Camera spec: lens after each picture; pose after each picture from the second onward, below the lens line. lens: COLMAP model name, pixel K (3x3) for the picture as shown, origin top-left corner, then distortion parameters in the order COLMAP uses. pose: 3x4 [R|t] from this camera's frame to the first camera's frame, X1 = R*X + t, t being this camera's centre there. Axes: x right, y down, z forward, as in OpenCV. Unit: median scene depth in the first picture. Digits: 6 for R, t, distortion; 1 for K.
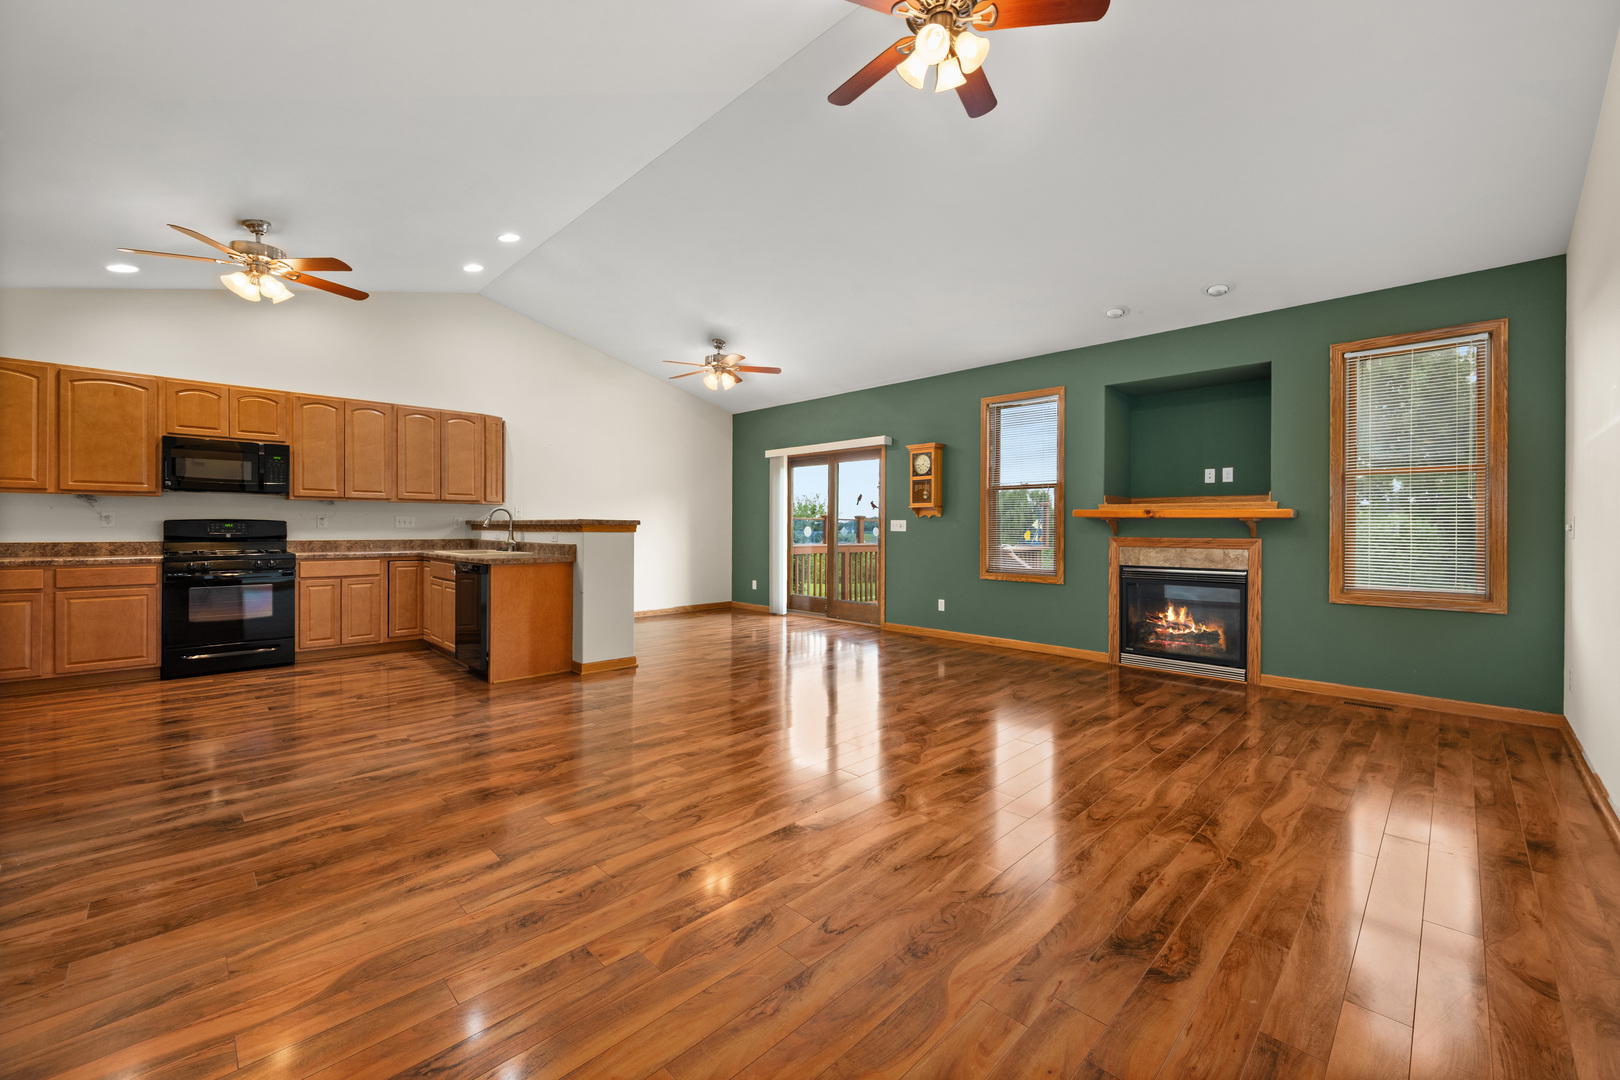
lens RADIAL K [[648.8, 0, 812.1], [0, 648.8, 528.7], [0, 0, 1]] dist [0.000595, 0.000354]
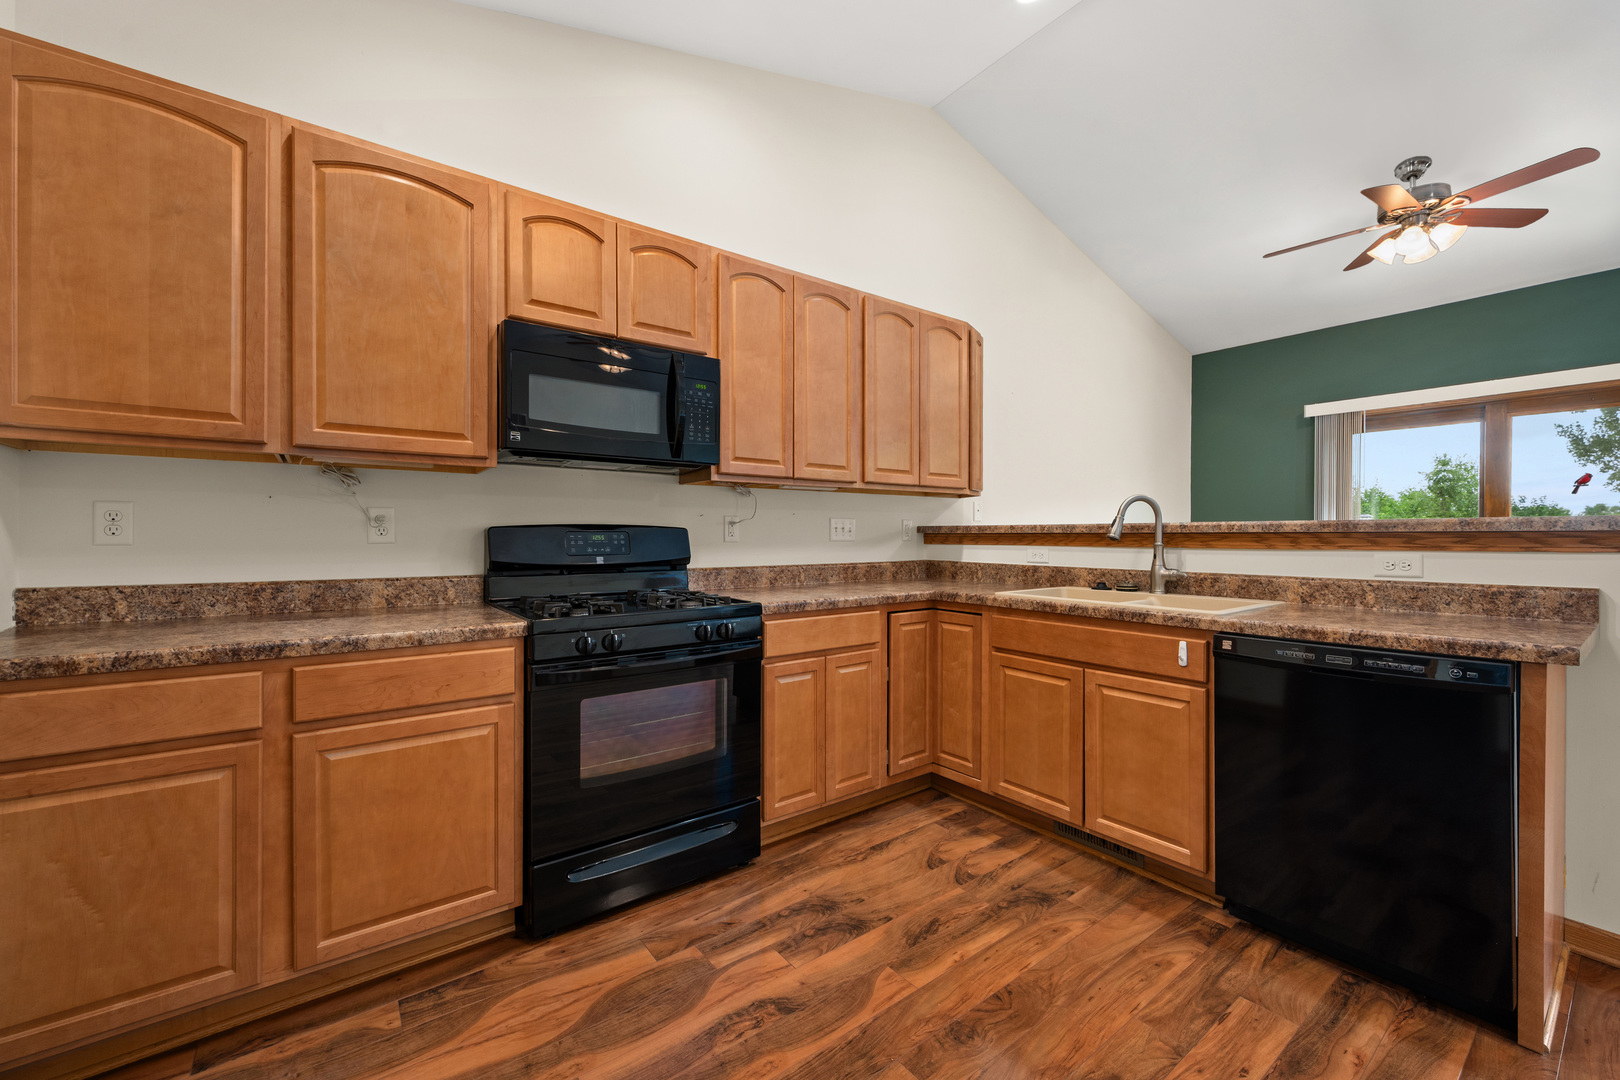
lens RADIAL K [[642.5, 0, 808.5], [0, 642.5, 538.2], [0, 0, 1]] dist [-0.001782, -0.000086]
pose [[0.991201, -0.003466, -0.132323, -0.711479], [0.003719, 0.999992, 0.001664, -0.005017], [0.132316, -0.002142, 0.991205, 0.586713]]
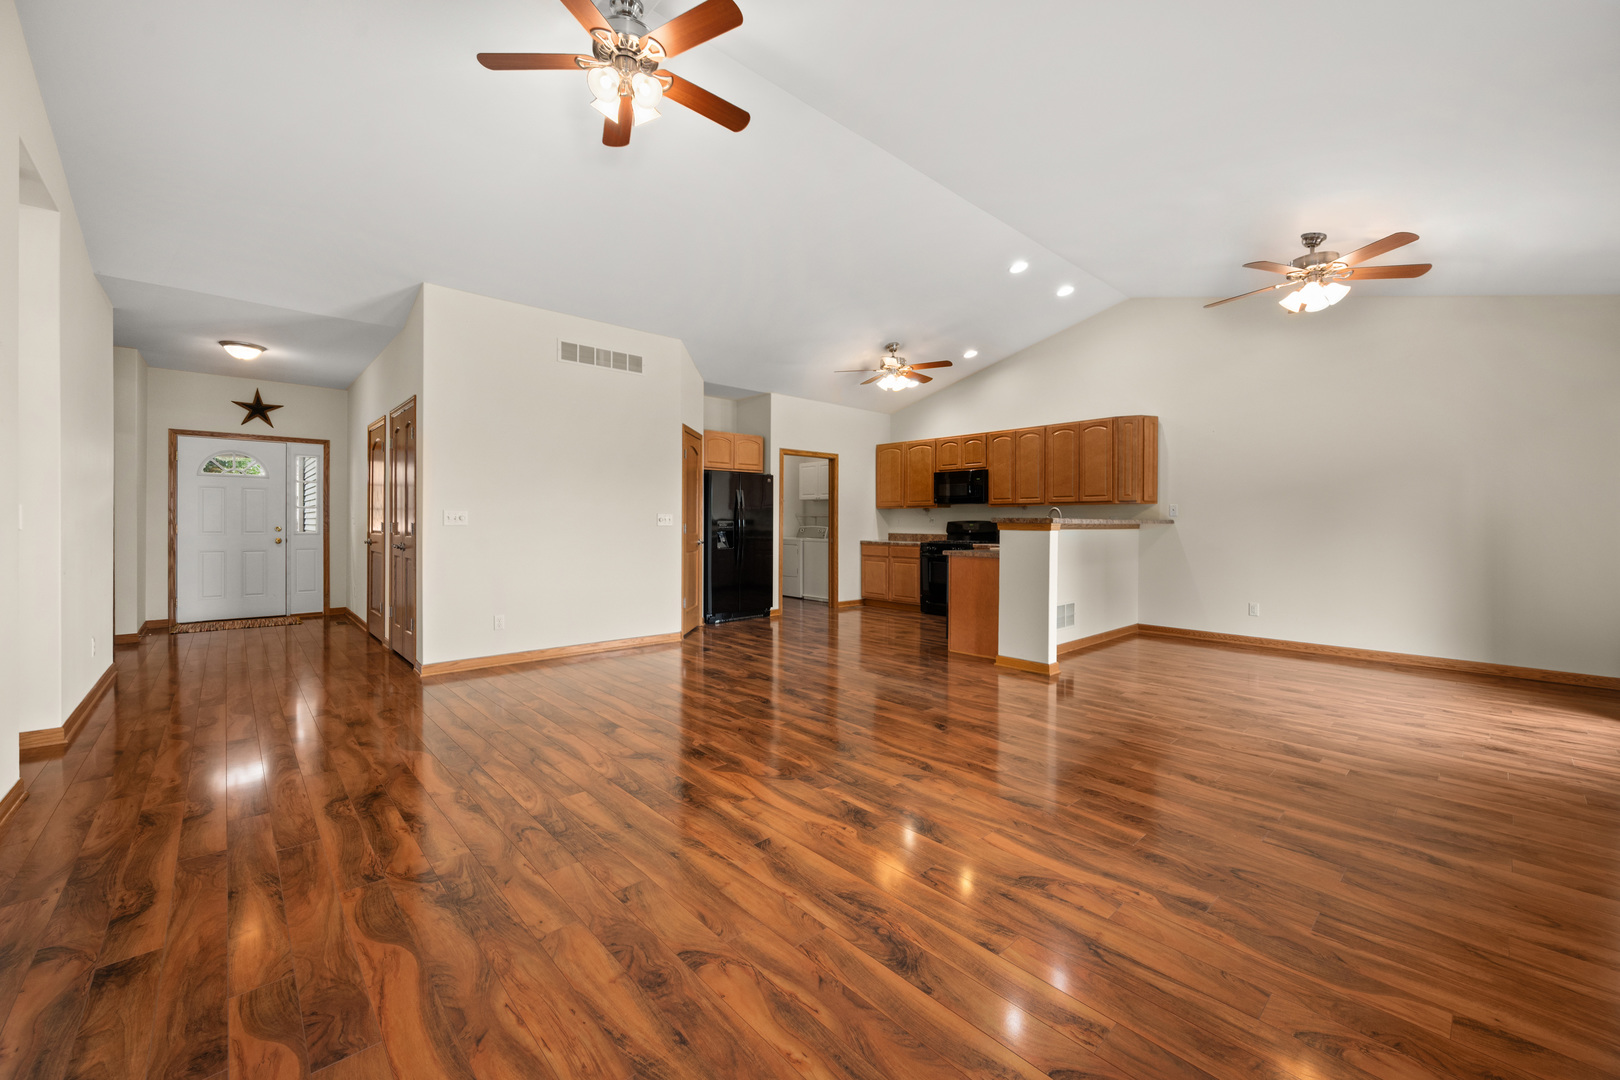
lens RADIAL K [[637.1, 0, 815.3], [0, 637.1, 525.2], [0, 0, 1]] dist [0.000889, 0.000080]
pose [[-0.040413, -0.002145, -0.999181, 0.655608], [-0.006851, 0.999975, -0.001870, 0.001436], [0.999160, 0.006770, -0.040427, 0.708900]]
